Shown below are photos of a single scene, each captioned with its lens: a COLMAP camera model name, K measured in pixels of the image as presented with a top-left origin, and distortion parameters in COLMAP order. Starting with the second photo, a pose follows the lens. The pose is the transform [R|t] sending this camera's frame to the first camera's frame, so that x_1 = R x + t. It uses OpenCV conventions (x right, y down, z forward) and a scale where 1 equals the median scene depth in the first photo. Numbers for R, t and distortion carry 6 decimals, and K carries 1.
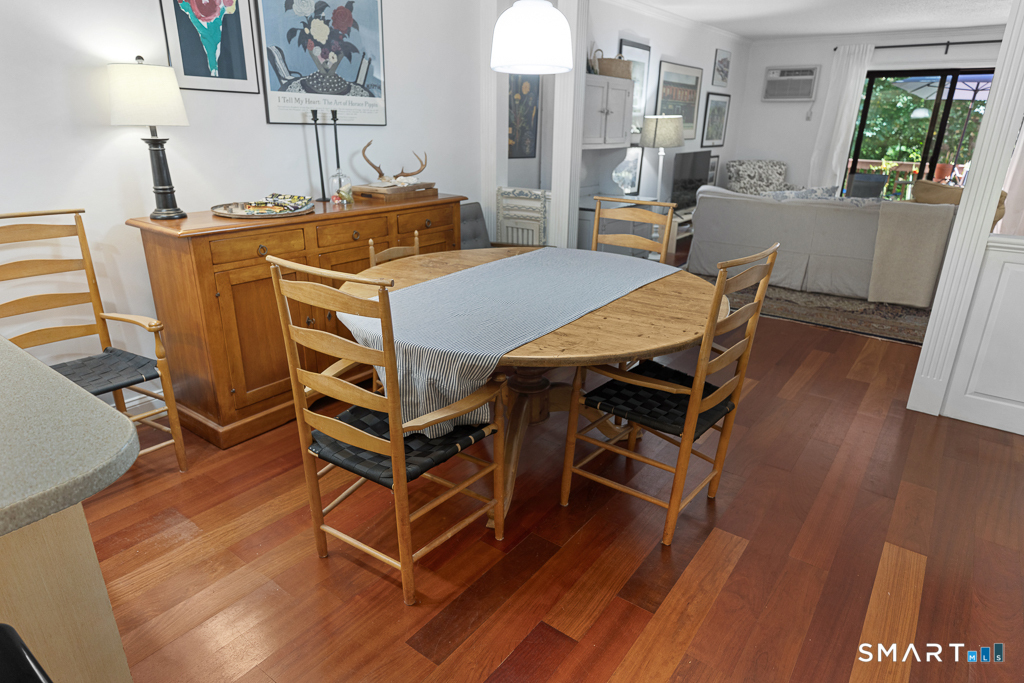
lens RADIAL K [[598.0, 0, 512.0], [0, 598.0, 341.5], [0, 0, 1]] dist [0.000234, -0.001190]
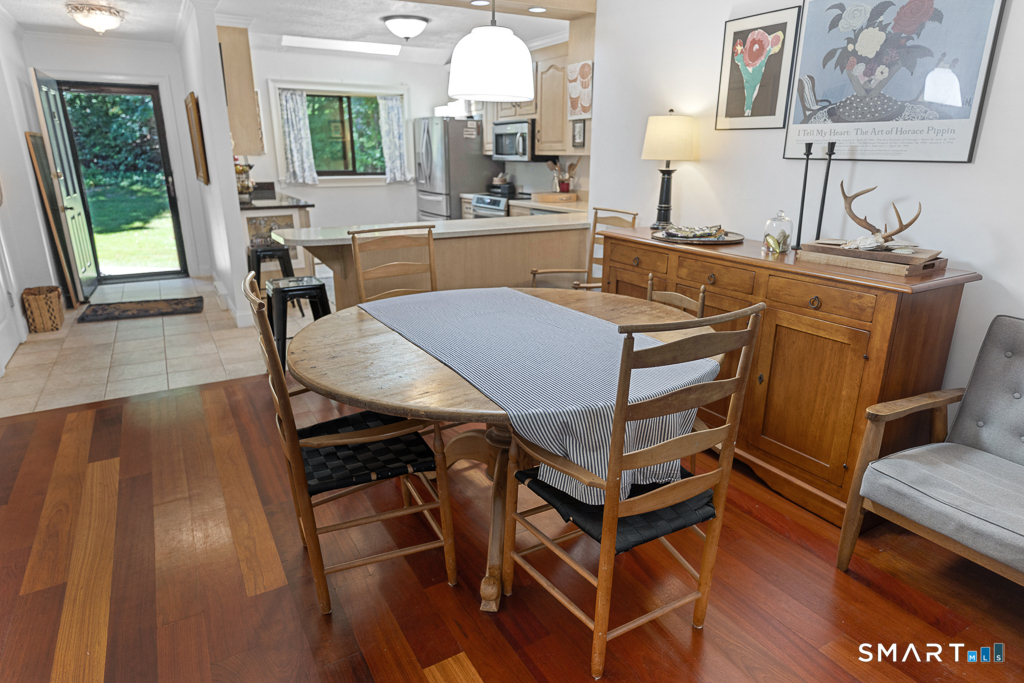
lens RADIAL K [[598.0, 0, 512.0], [0, 598.0, 341.5], [0, 0, 1]] dist [0.000234, -0.001190]
pose [[-0.386072, 0.260838, -0.884823, 0.660177], [-0.325933, 0.858751, 0.395366, -0.345360], [0.862969, 0.441033, -0.246524, 0.975667]]
